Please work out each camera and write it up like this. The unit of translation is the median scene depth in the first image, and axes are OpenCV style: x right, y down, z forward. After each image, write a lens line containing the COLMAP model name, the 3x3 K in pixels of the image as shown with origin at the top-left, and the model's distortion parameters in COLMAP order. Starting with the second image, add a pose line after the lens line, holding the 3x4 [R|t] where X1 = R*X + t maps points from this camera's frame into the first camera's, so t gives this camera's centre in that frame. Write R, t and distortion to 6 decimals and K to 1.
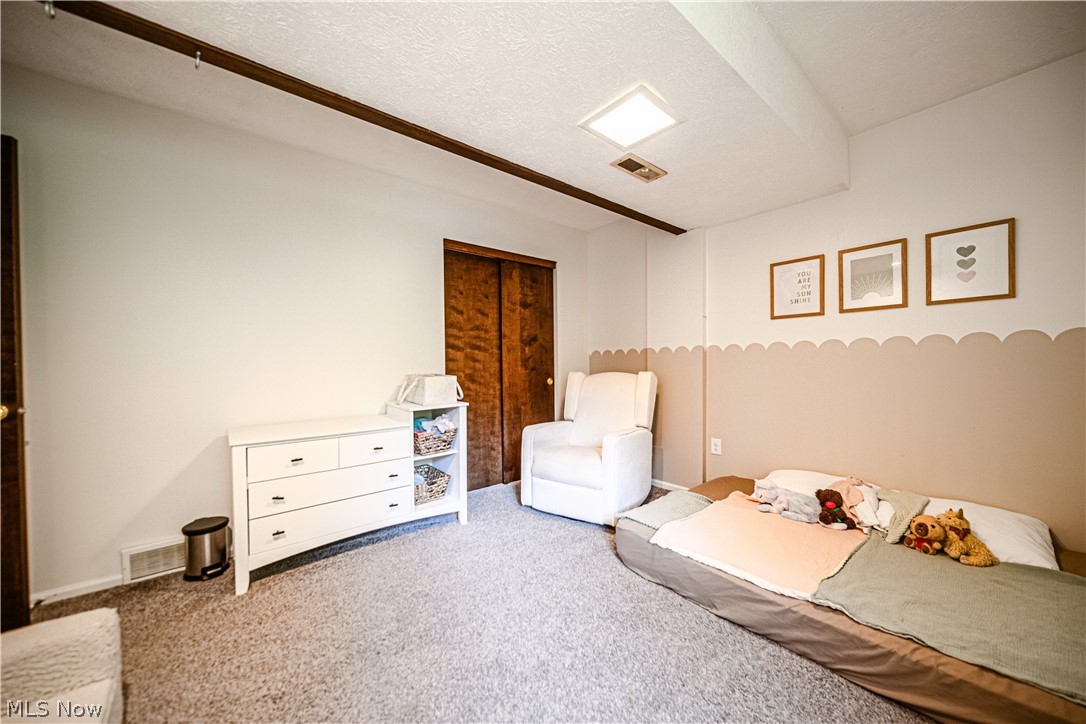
lens RADIAL K [[383.7, 0, 546.1], [0, 383.7, 366.9], [0, 0, 1]] dist [-0.000568, -0.000119]
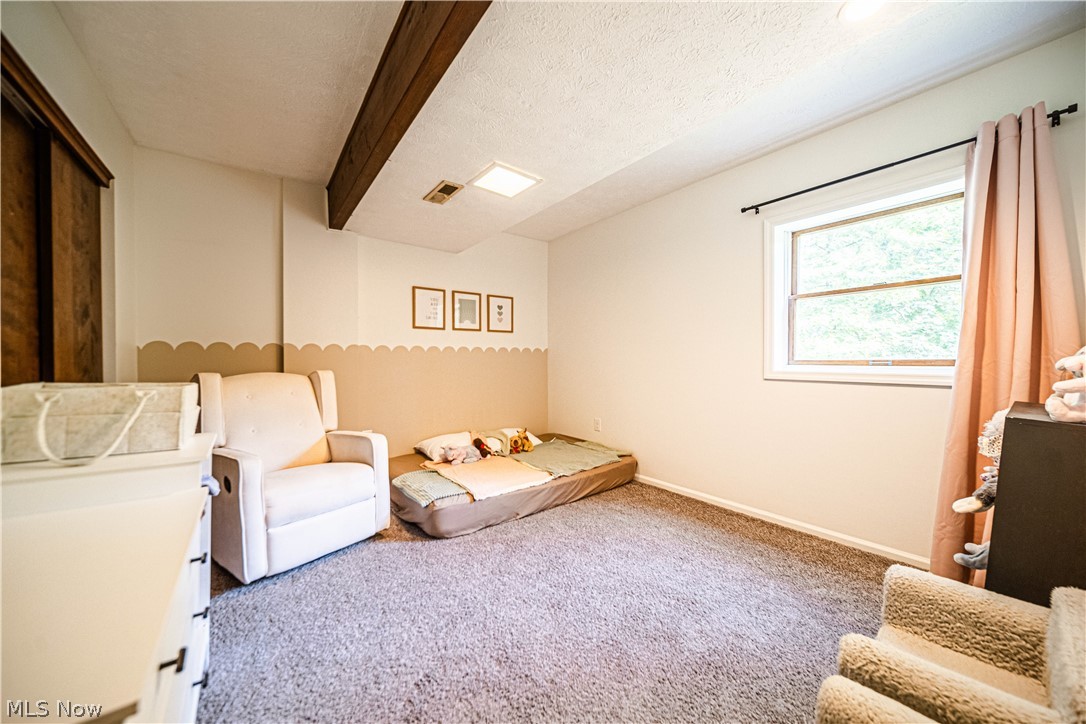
lens RADIAL K [[378.1, 0, 543.0], [0, 378.1, 362.0], [0, 0, 1]] dist [0.000277, 0.000023]
pose [[0.049012, 0.009218, 0.998756, -0.898607], [0.014836, 0.999840, -0.009956, 0.013914], [-0.998688, 0.015306, 0.048867, 0.658766]]
